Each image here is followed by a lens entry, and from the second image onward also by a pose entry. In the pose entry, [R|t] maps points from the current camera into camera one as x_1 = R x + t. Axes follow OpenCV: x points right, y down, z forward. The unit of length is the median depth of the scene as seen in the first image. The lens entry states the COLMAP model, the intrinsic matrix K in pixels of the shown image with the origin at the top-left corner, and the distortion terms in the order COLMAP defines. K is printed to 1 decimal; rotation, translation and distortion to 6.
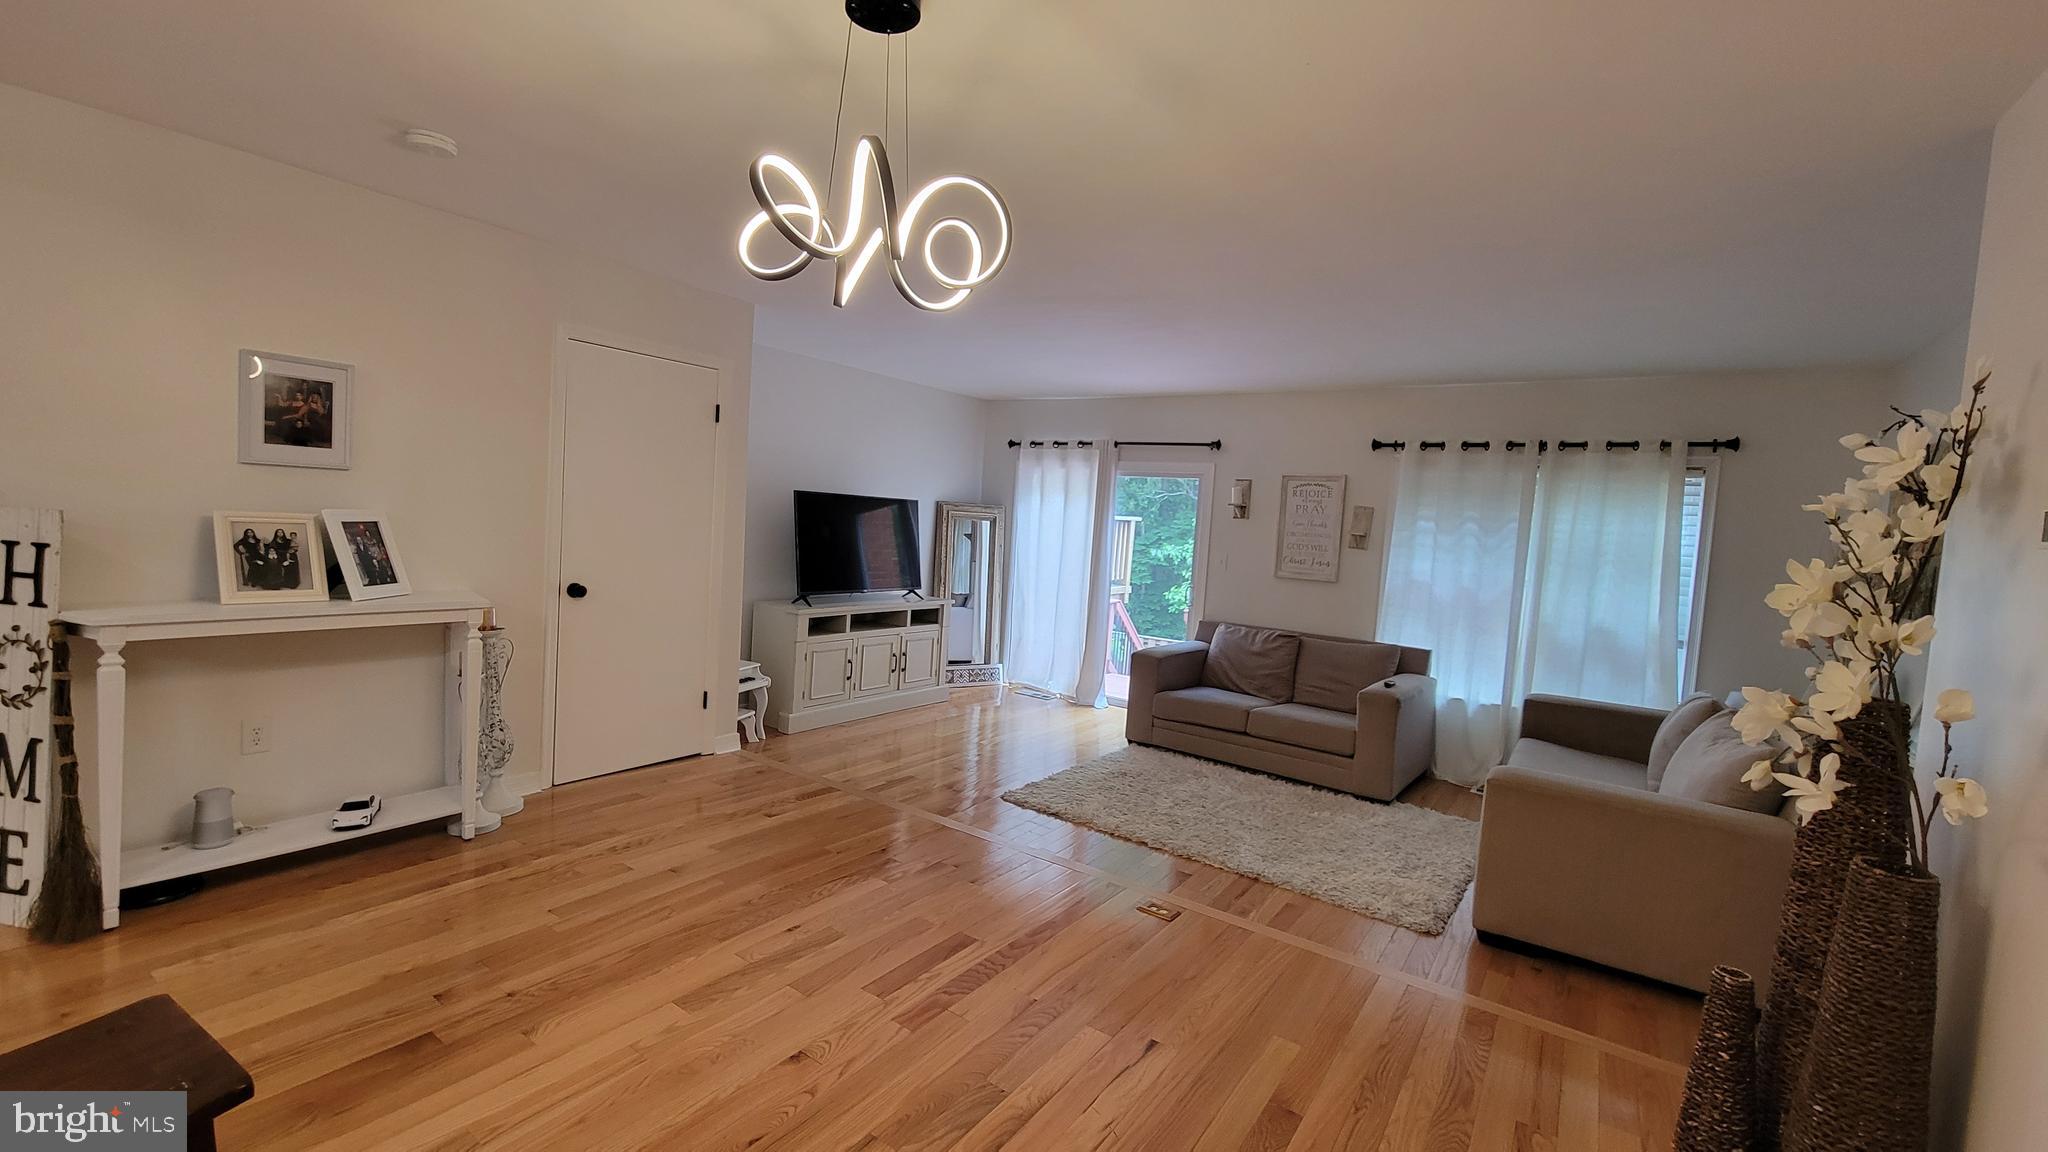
lens RADIAL K [[833.2, 0, 1028.9], [0, 833.2, 564.3], [0, 0, 1]] dist [0.008932, -0.004250]
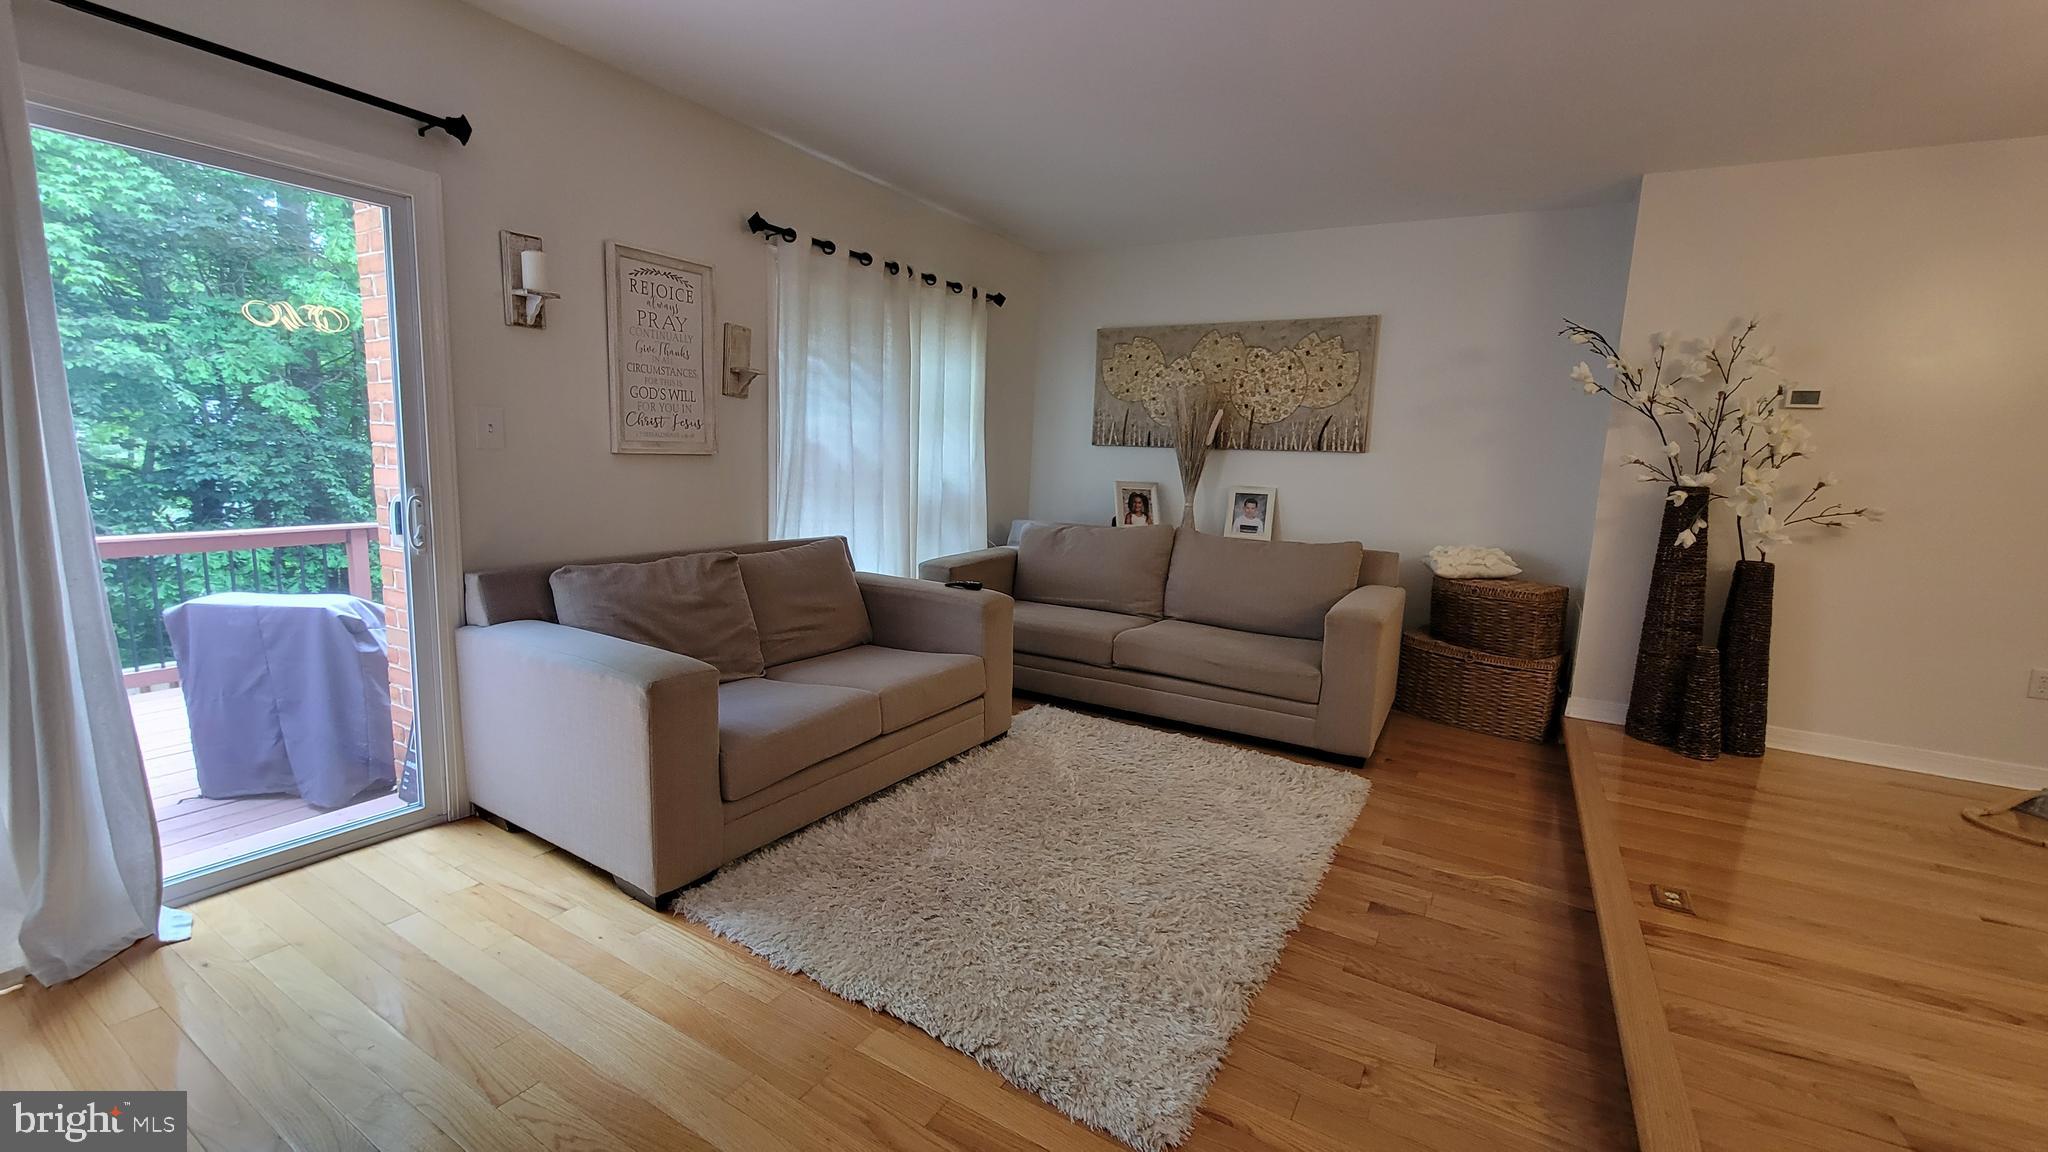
lens RADIAL K [[833.2, 0, 1028.9], [0, 833.2, 564.3], [0, 0, 1]] dist [0.008932, -0.004250]
pose [[-0.084085, -0.205934, 0.974947, -0.247986], [0.005542, 0.978300, 0.207120, -0.023899], [-0.996443, 0.022819, -0.081119, 0.844180]]
